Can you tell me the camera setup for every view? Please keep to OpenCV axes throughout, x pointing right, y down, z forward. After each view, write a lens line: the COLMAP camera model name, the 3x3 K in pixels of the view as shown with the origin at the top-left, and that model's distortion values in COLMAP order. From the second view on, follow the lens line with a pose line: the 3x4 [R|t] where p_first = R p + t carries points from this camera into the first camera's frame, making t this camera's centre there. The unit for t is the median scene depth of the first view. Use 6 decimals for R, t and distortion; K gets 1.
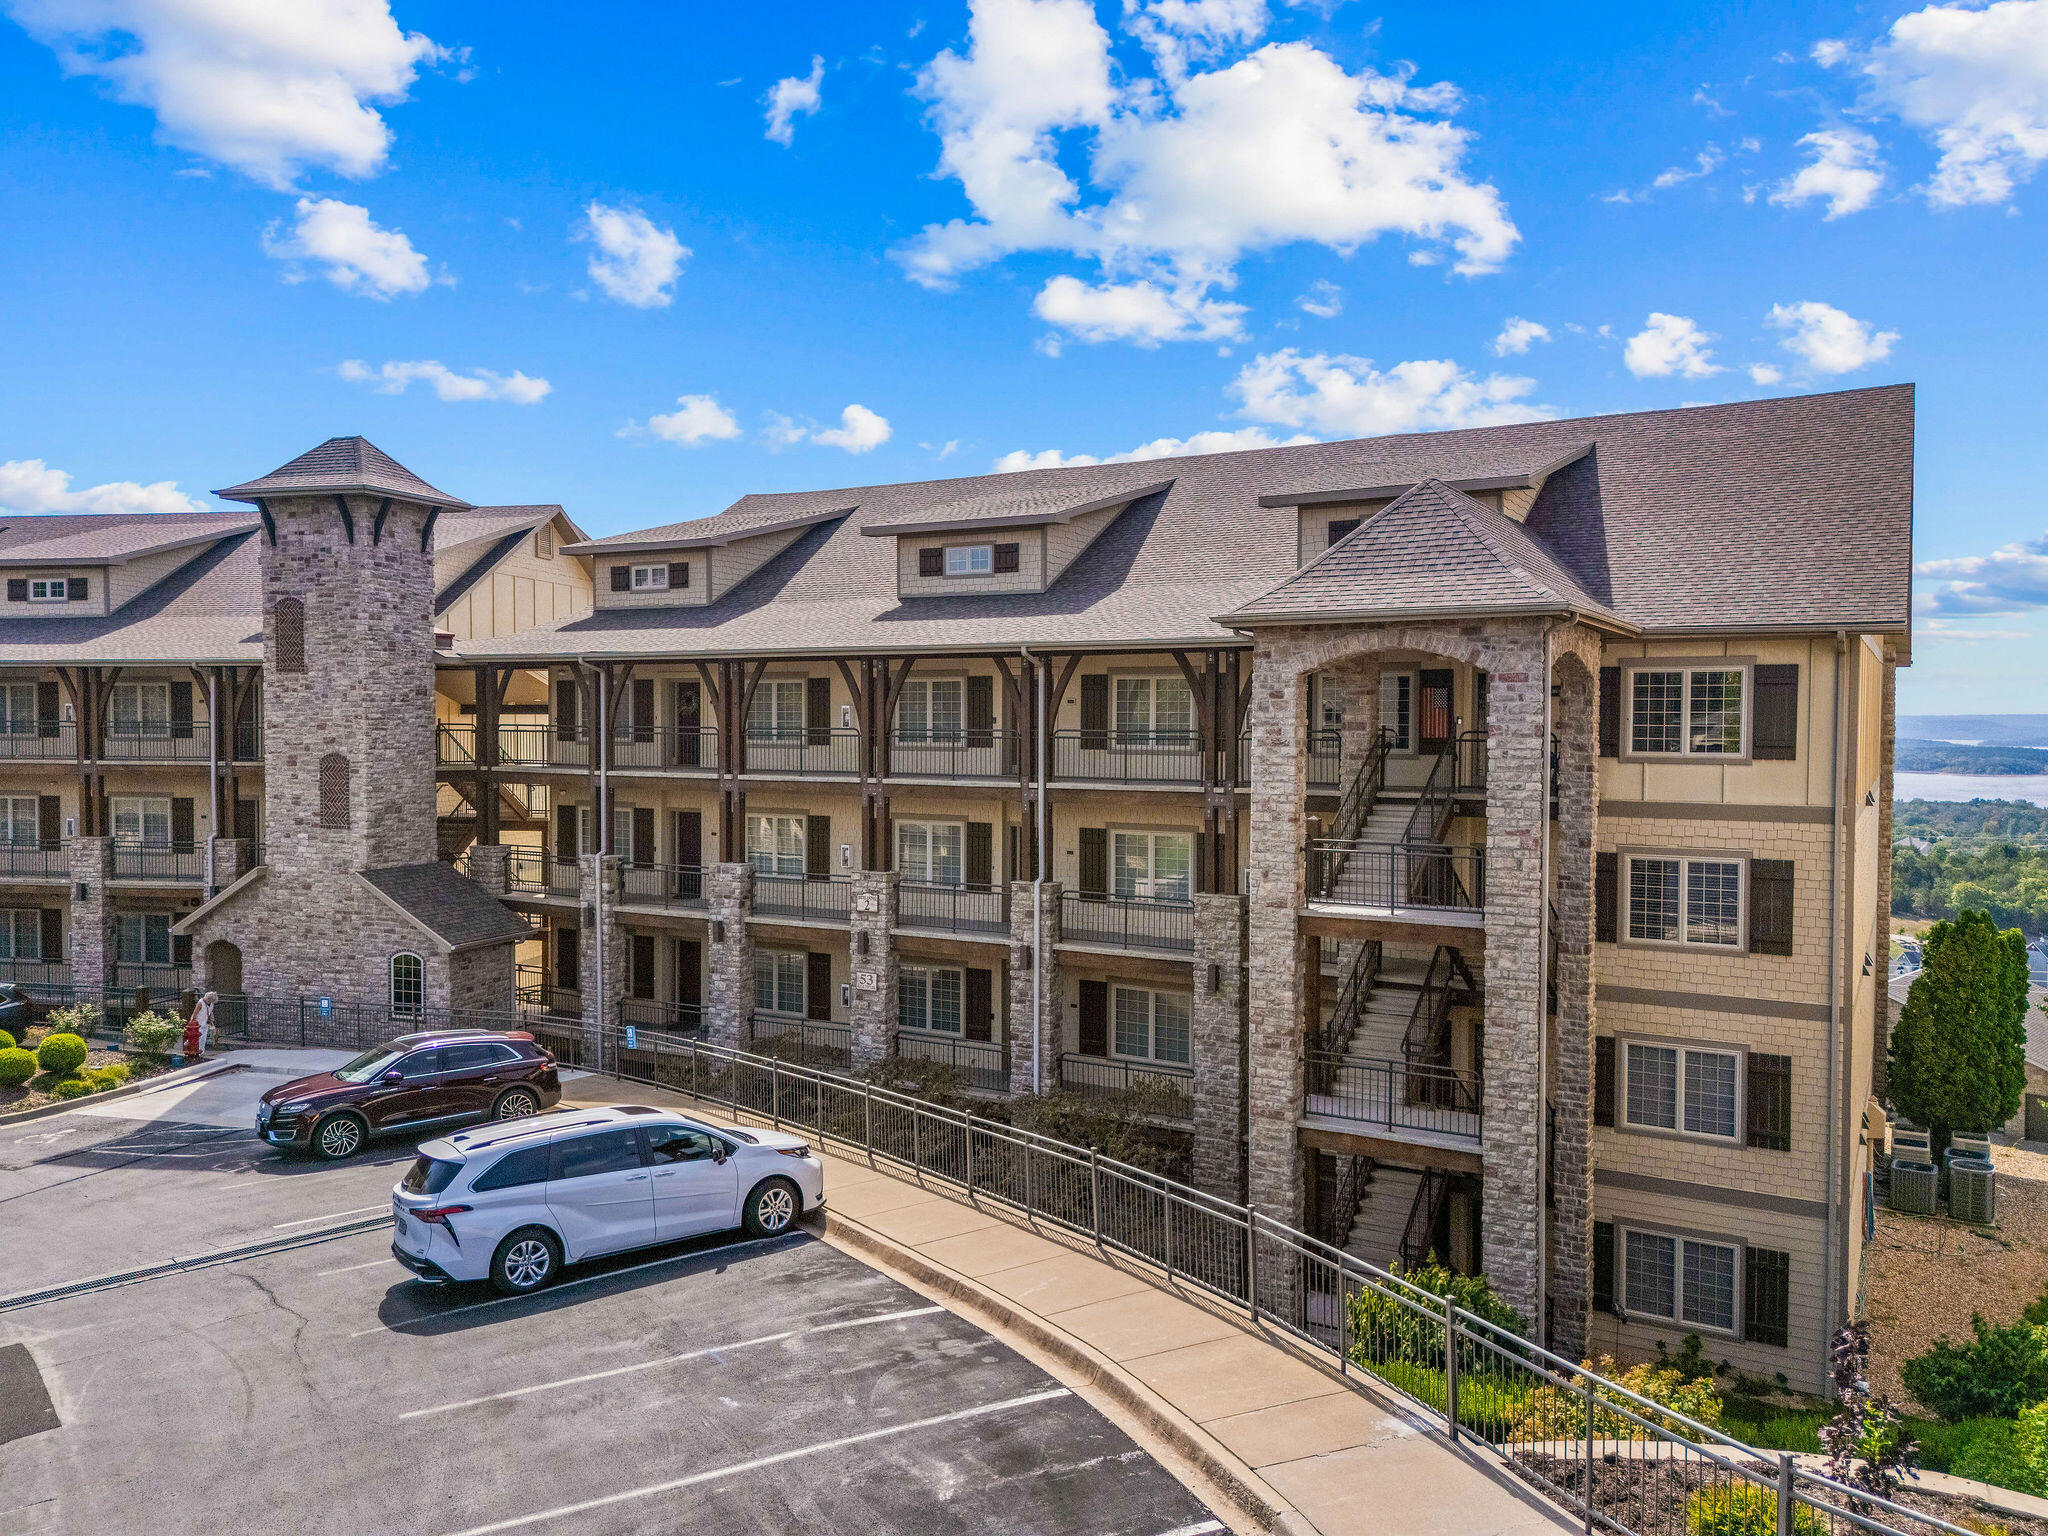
lens RADIAL K [[1501.0, 0, 1024.0], [0, 1501.0, 768.0], [0, 0, 1]] dist [0.079649, -0.072012]
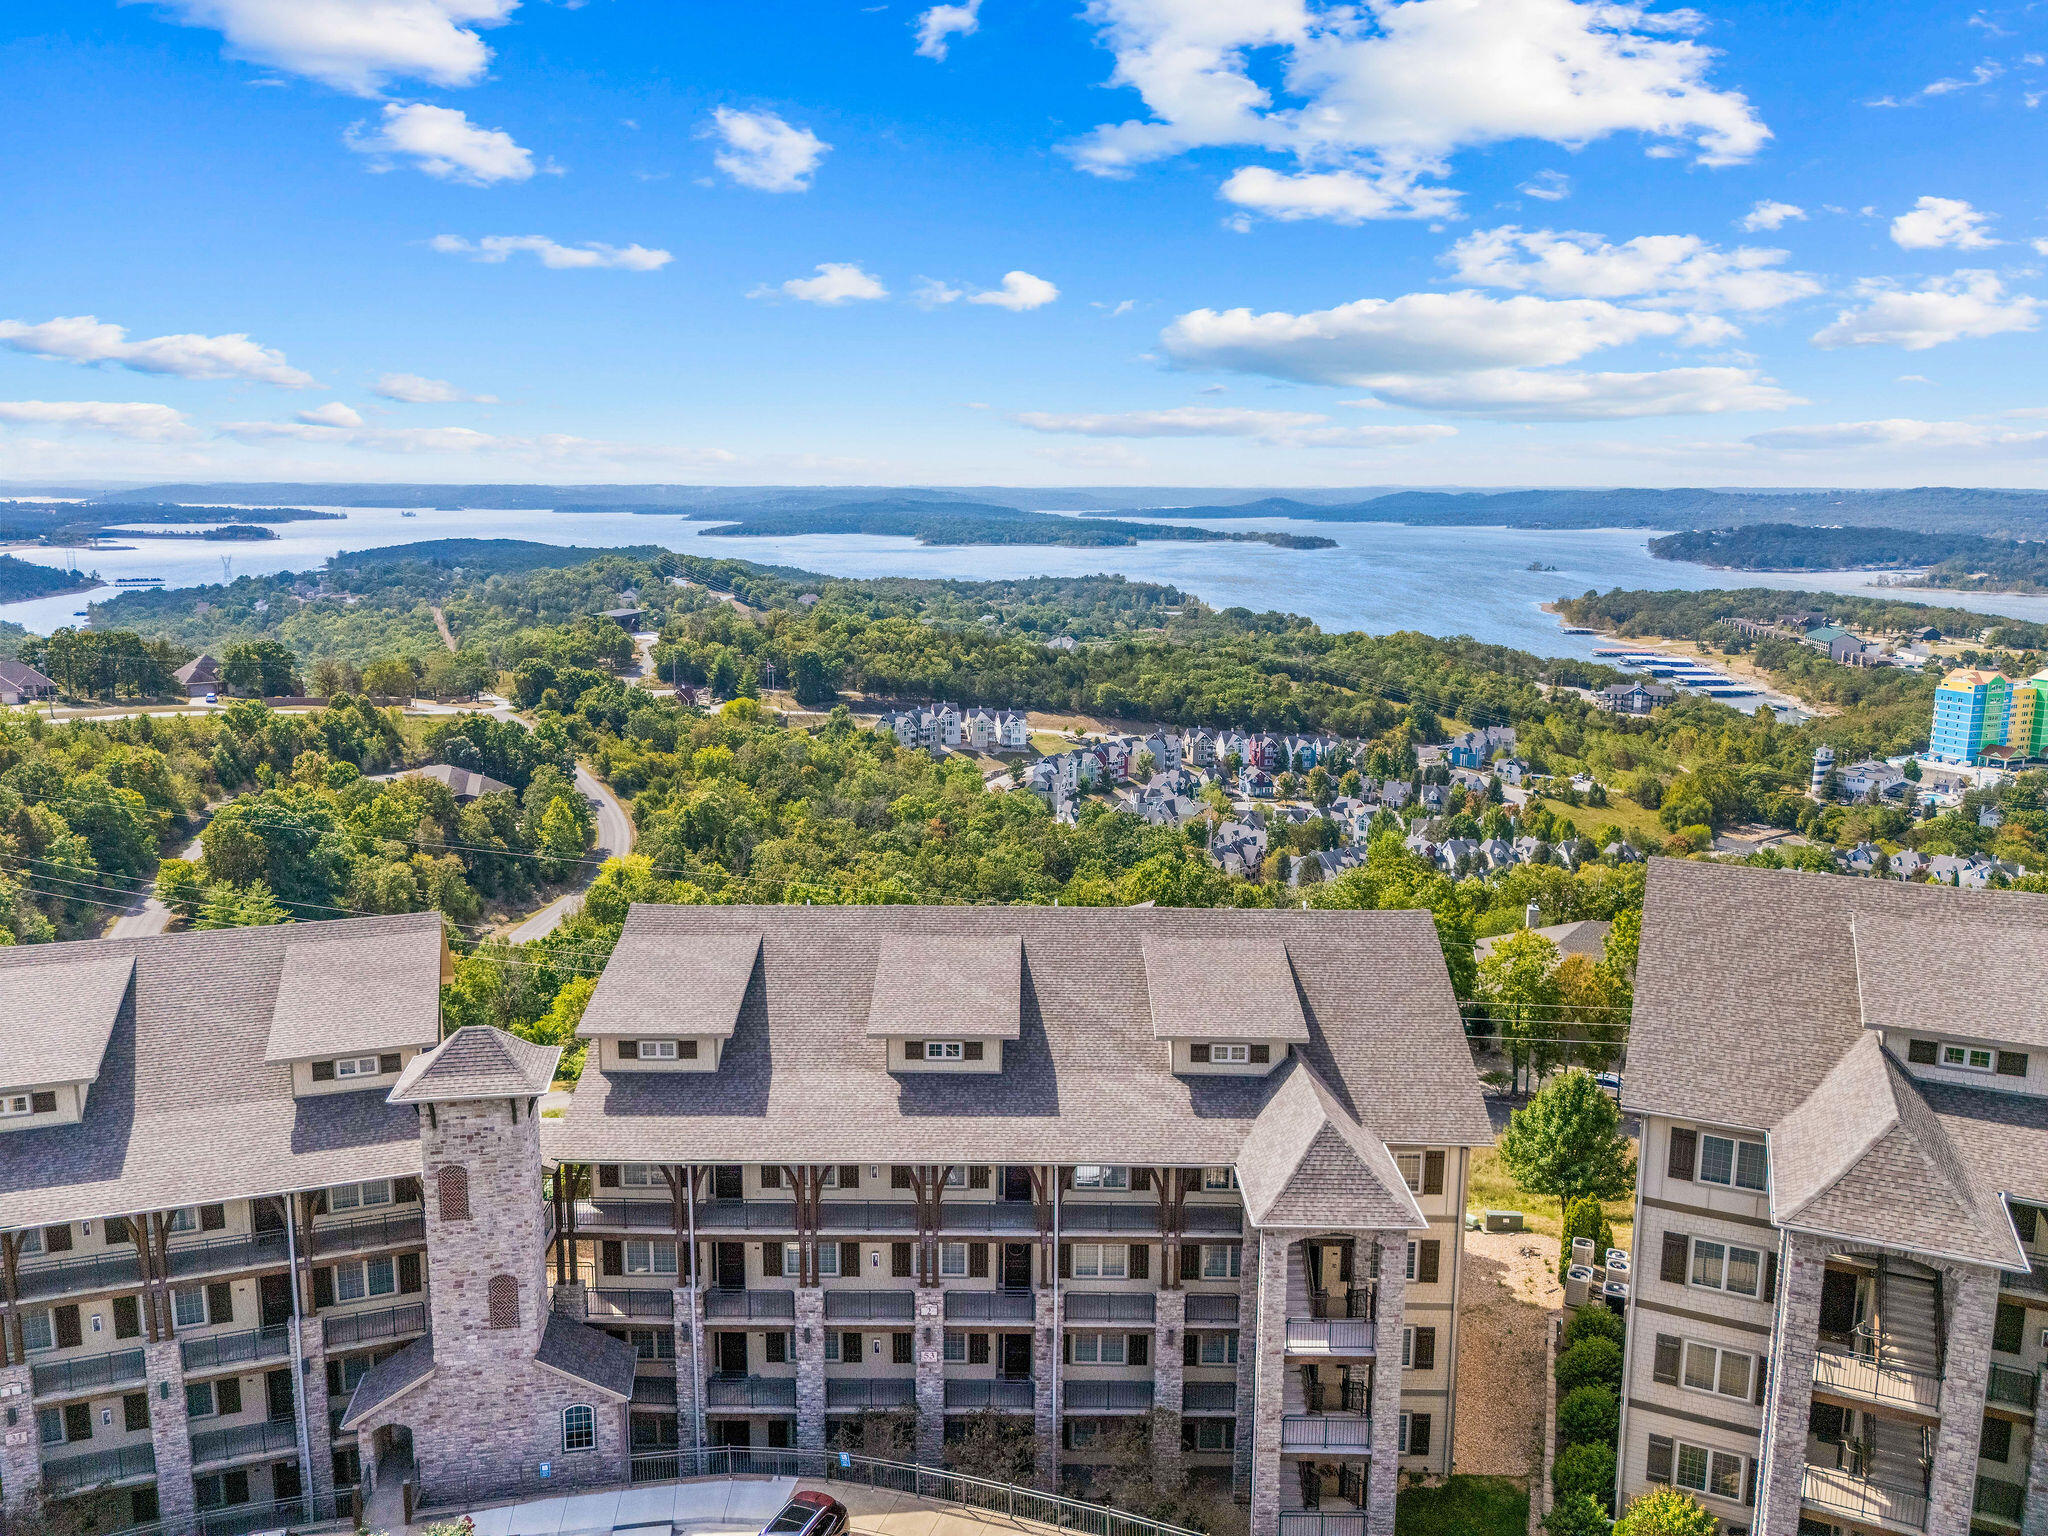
lens RADIAL K [[1501.0, 0, 1024.0], [0, 1501.0, 768.0], [0, 0, 1]] dist [0.079649, -0.072012]
pose [[0.866027, -0.088956, 0.492021, -0.672327], [0.013247, 0.987783, 0.155273, -0.640449], [-0.499822, -0.127953, 0.856625, -0.293364]]
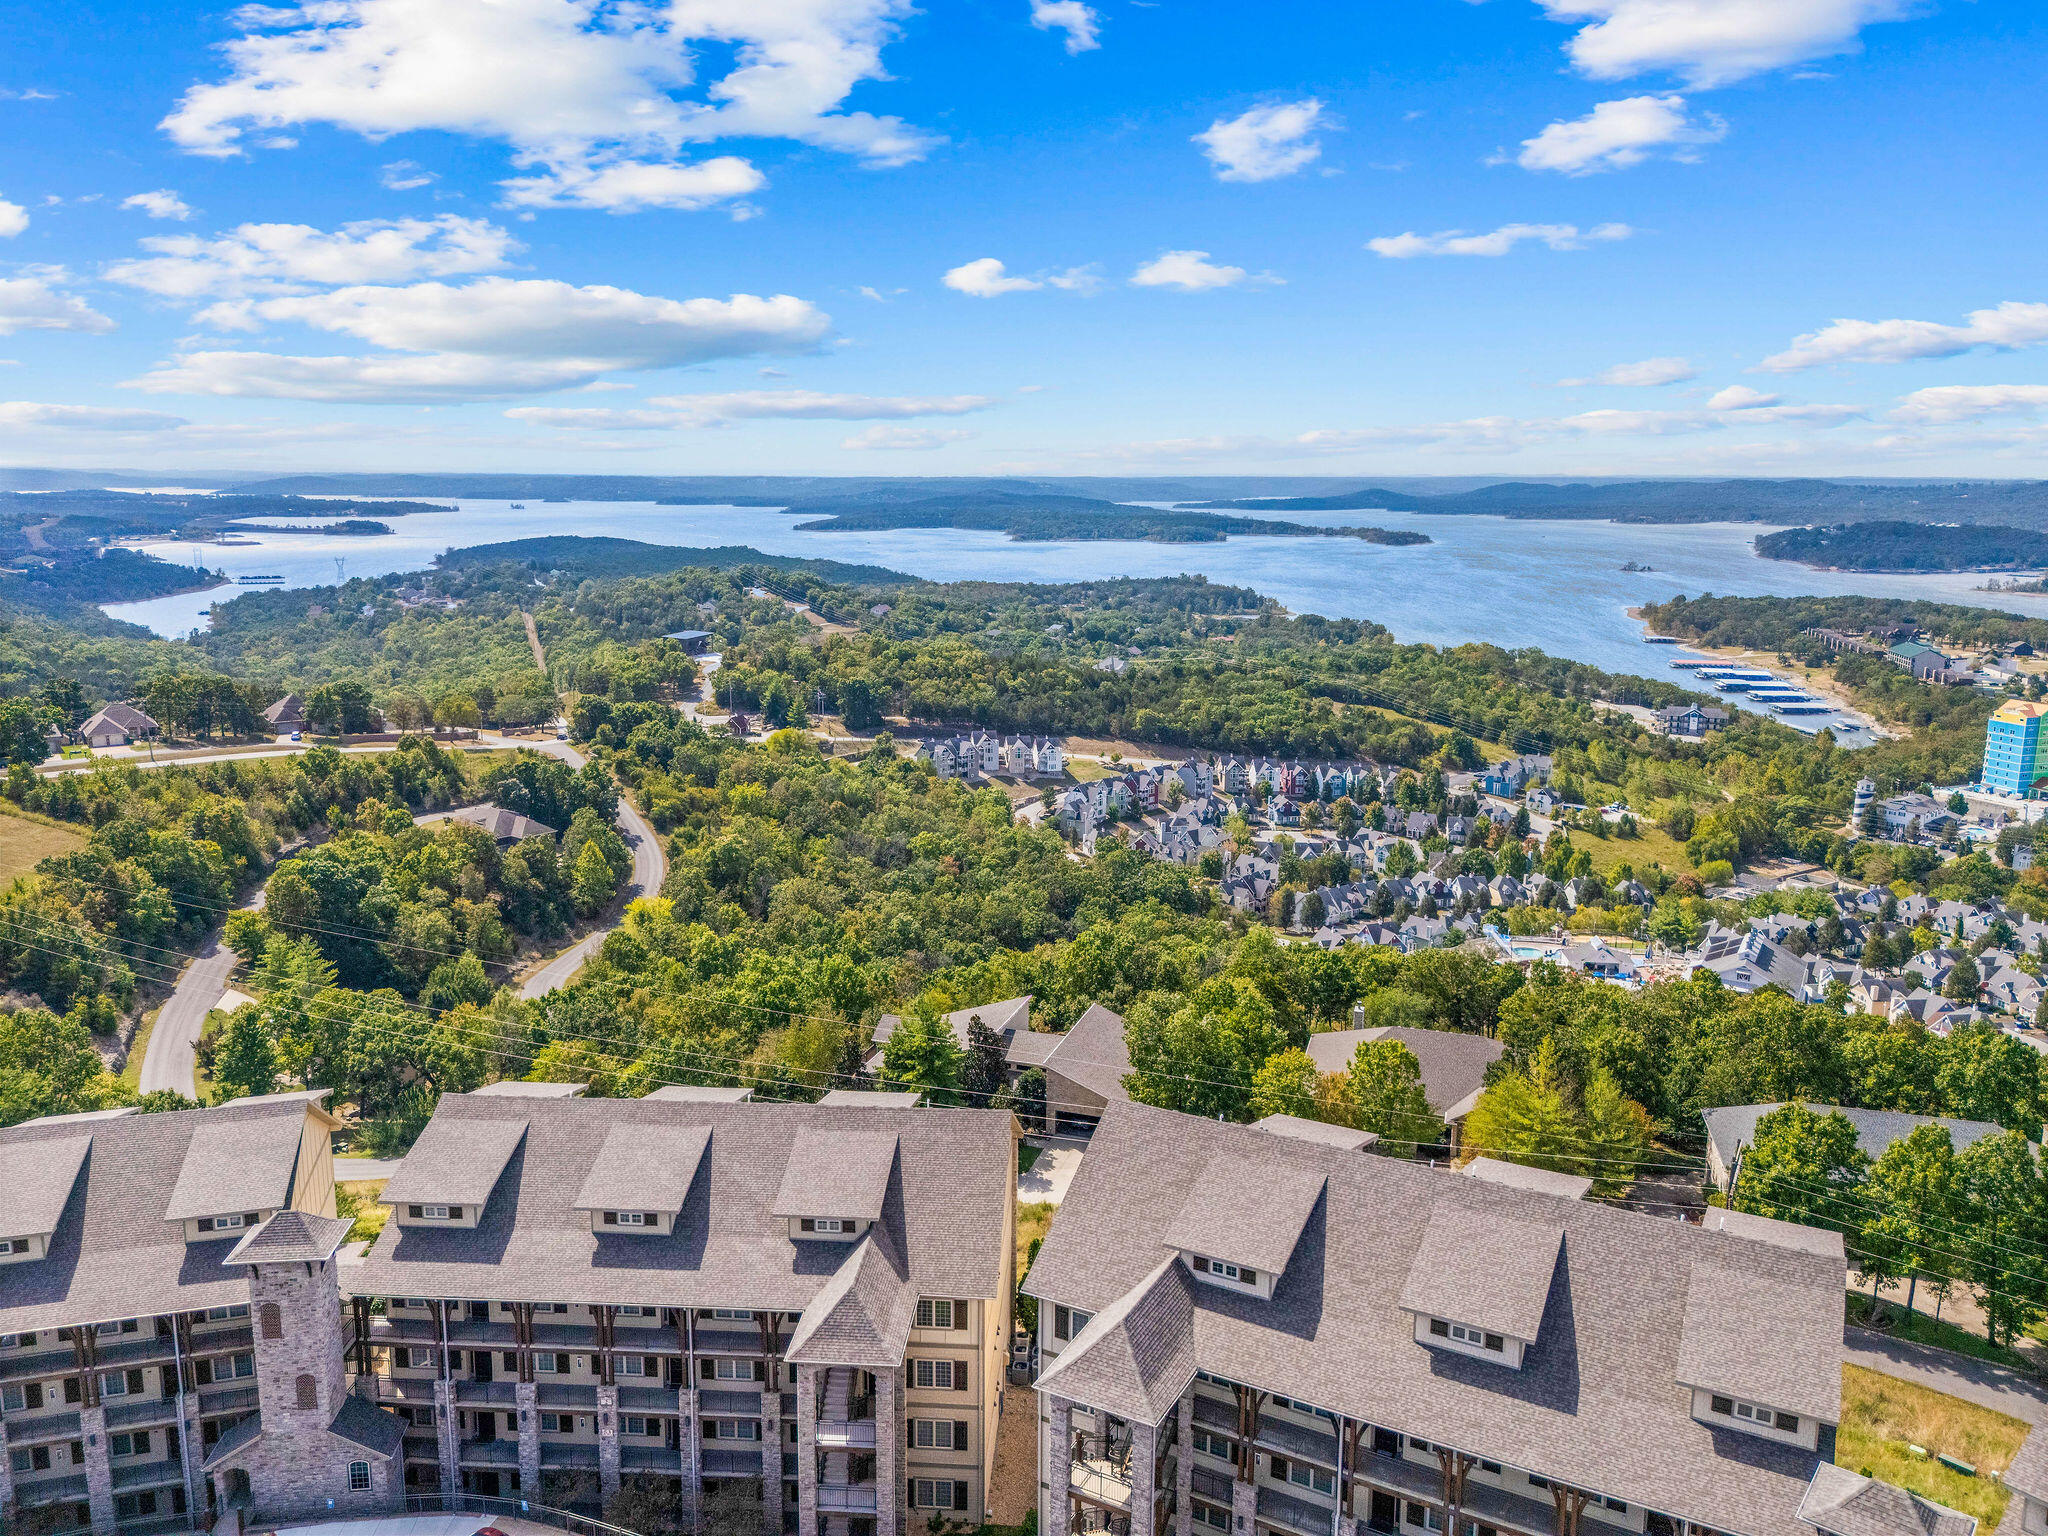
lens RADIAL K [[1501.0, 0, 1024.0], [0, 1501.0, 768.0], [0, 0, 1]] dist [0.079649, -0.072012]
pose [[0.896304, -0.081702, 0.435848, -0.419537], [0.011236, 0.986749, 0.161865, -1.101984], [-0.443297, -0.140184, 0.885345, -1.068090]]
